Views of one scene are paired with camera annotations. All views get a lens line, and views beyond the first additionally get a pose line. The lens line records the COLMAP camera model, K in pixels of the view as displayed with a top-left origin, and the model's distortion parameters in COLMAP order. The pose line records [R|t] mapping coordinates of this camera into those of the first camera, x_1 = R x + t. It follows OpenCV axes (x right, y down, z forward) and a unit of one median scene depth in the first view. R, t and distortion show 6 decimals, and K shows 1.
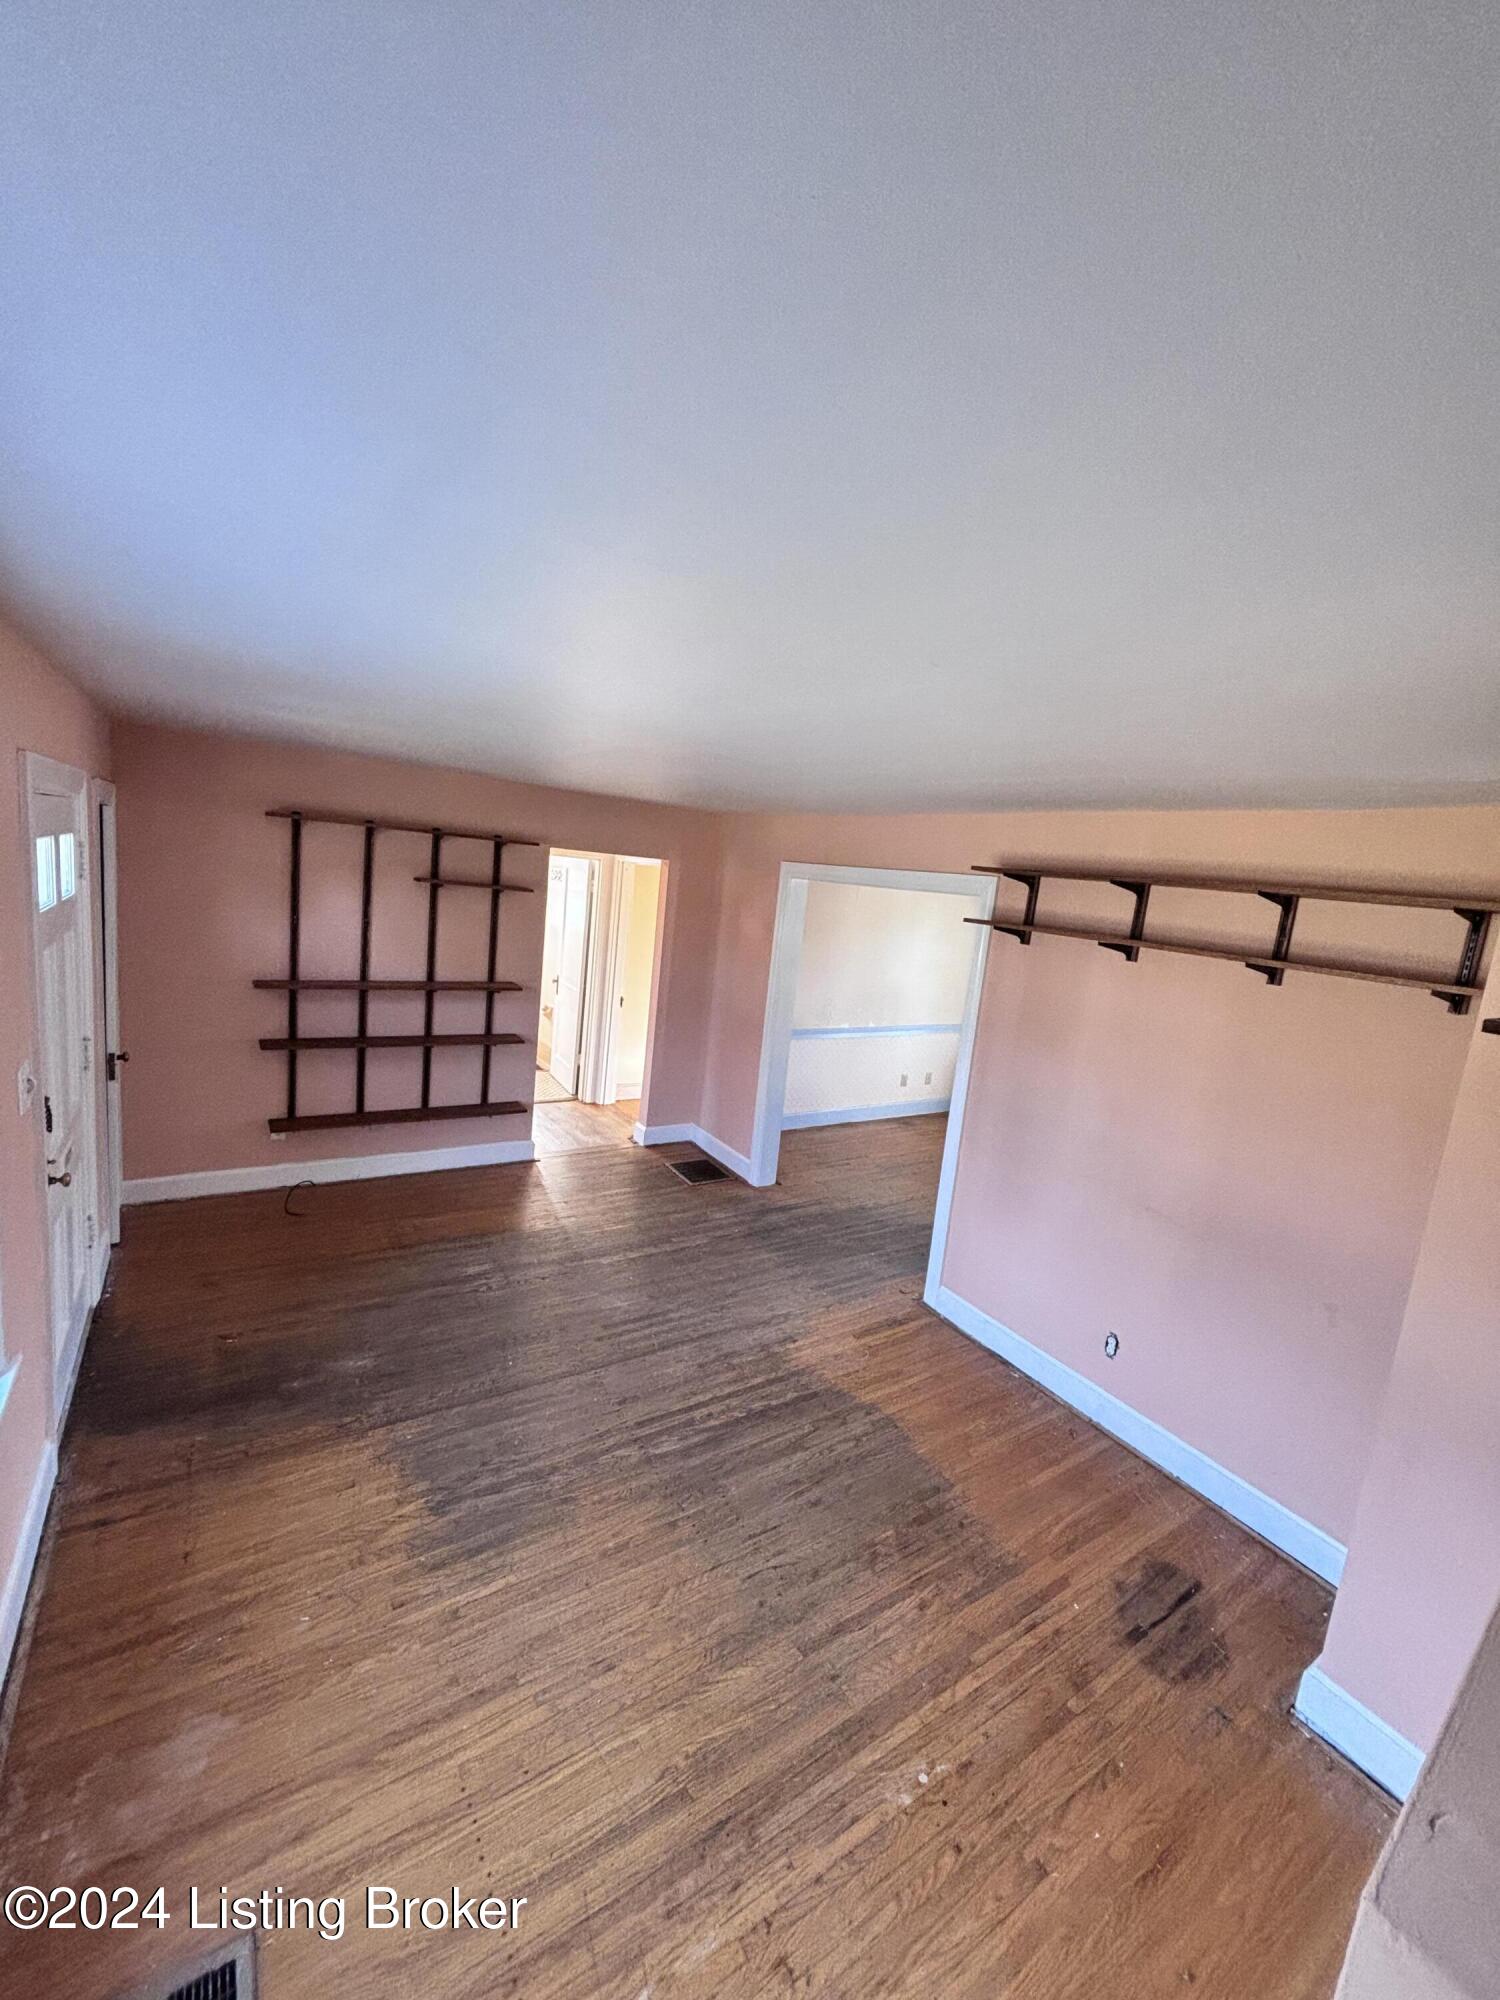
lens RADIAL K [[812.3, 0, 755.6], [0, 812.3, 993.8], [0, 0, 1]] dist [-0.000608, 0.000306]
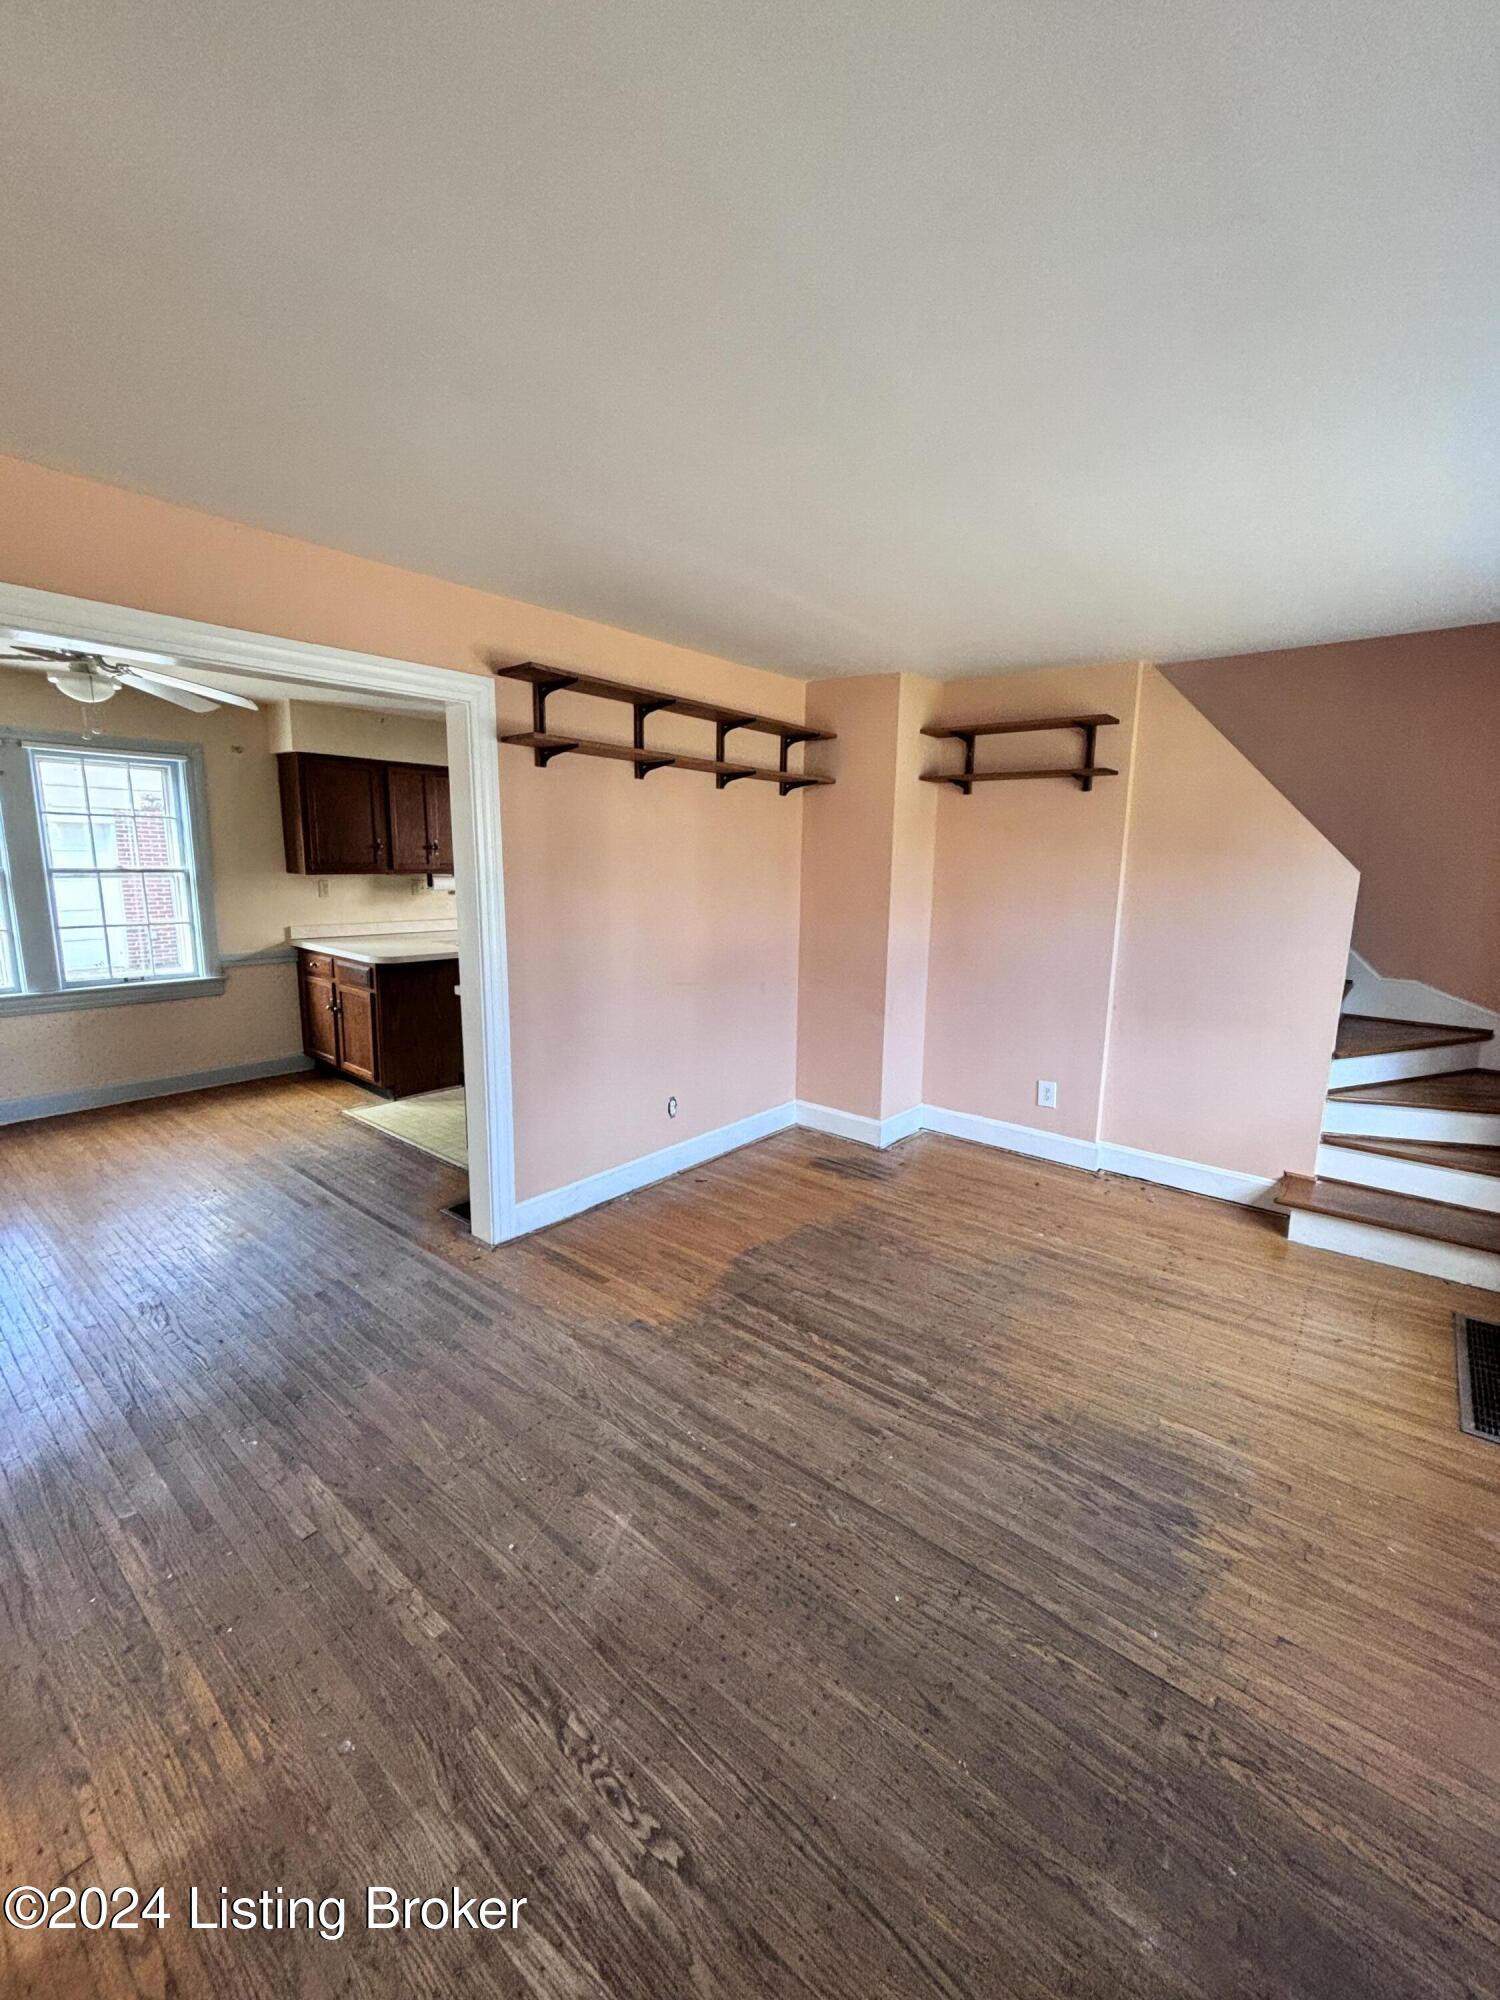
lens RADIAL K [[812.3, 0, 755.6], [0, 812.3, 993.8], [0, 0, 1]] dist [-0.000608, 0.000306]
pose [[-0.289369, -0.273507, 0.917311, -0.731339], [0.102384, 0.943969, 0.313753, -0.096104], [-0.951726, 0.184709, -0.245152, 1.292108]]
